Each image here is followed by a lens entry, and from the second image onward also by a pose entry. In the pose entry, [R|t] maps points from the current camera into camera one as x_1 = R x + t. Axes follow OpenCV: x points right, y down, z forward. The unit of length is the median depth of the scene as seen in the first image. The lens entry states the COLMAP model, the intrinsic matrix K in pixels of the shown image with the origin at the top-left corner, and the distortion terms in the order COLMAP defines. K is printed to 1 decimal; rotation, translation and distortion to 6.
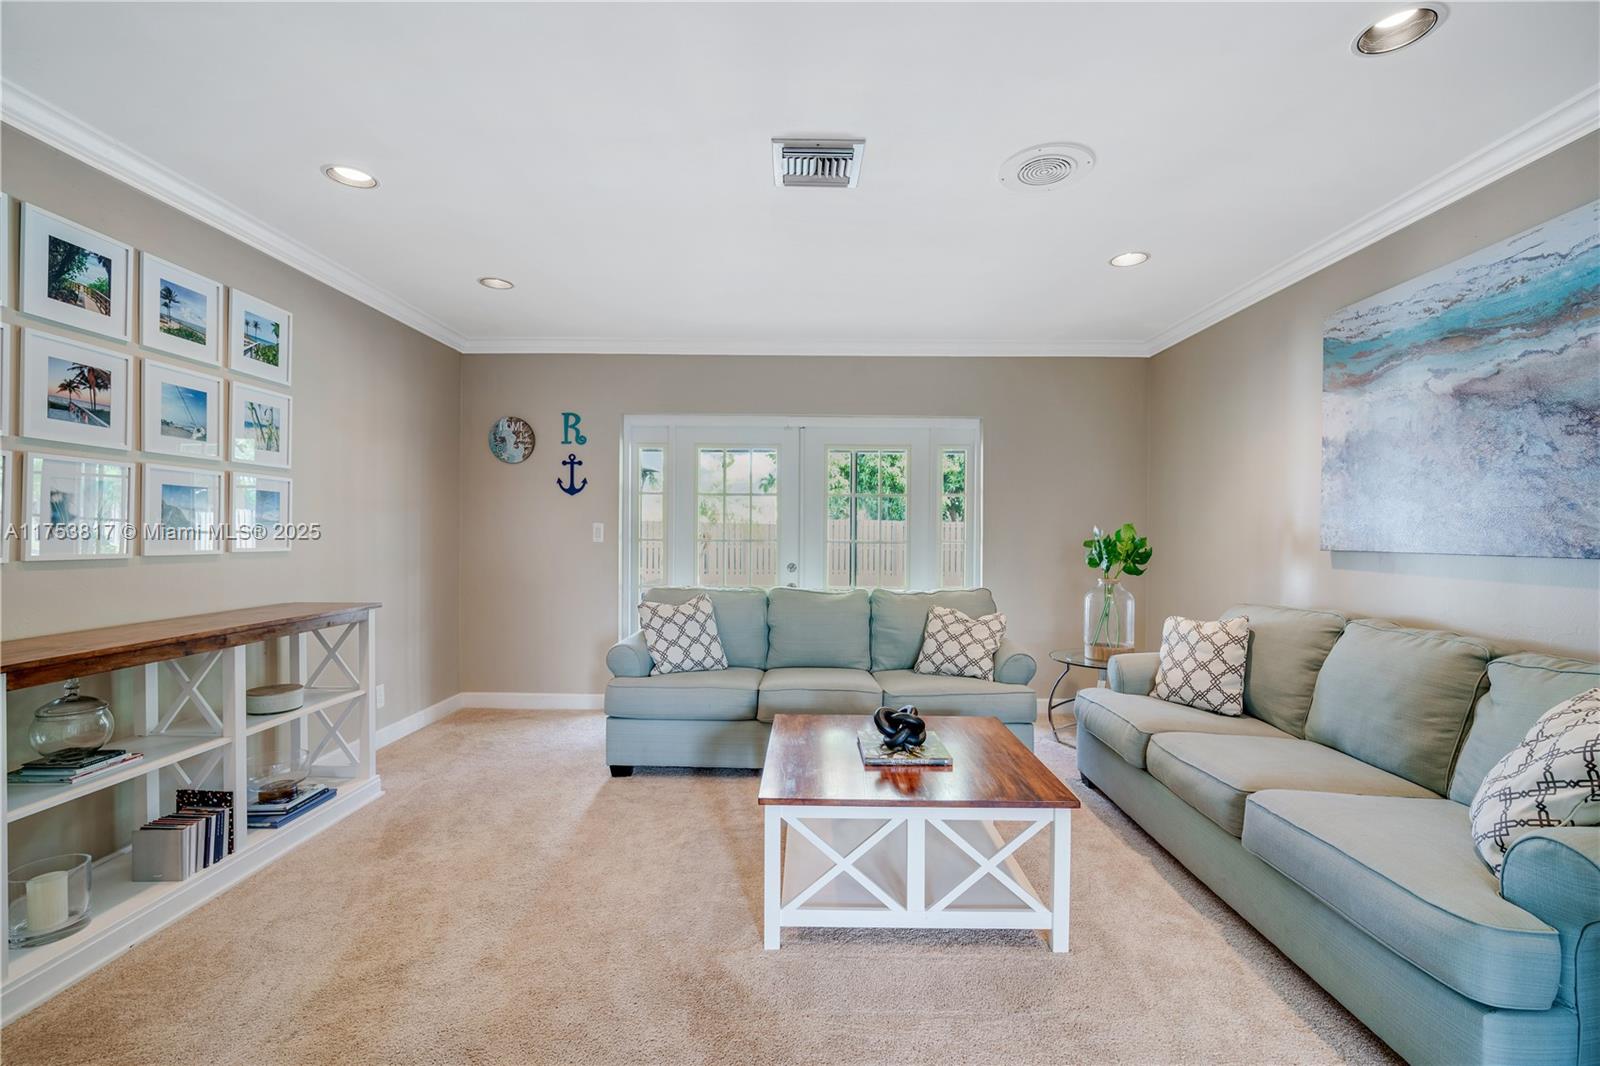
lens RADIAL K [[701.1, 0, 802.8], [0, 701.1, 531.7], [0, 0, 1]] dist [-0.009894, 0.002446]
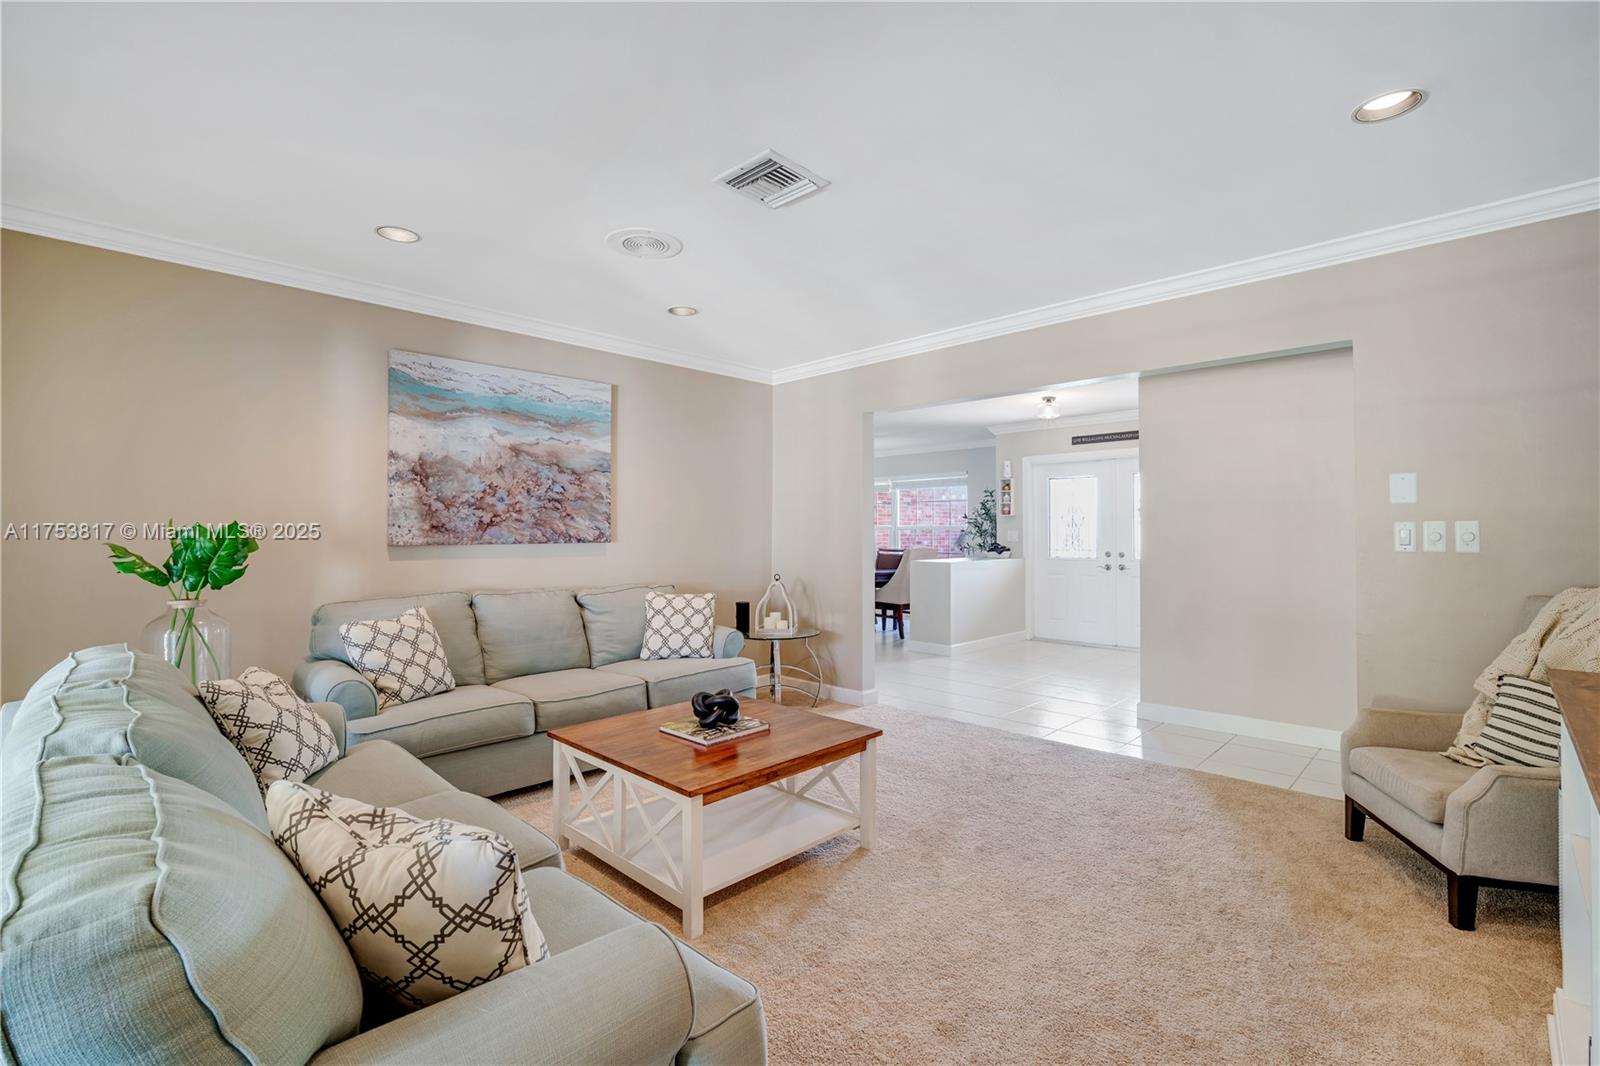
lens RADIAL K [[701.1, 0, 802.1], [0, 701.1, 530.0], [0, 0, 1]] dist [-0.009894, 0.002446]
pose [[-0.726178, -0.002958, 0.687500, -0.604888], [-0.002578, 0.999995, 0.001580, -0.004056], [-0.687502, -0.000625, -0.726182, 1.439506]]
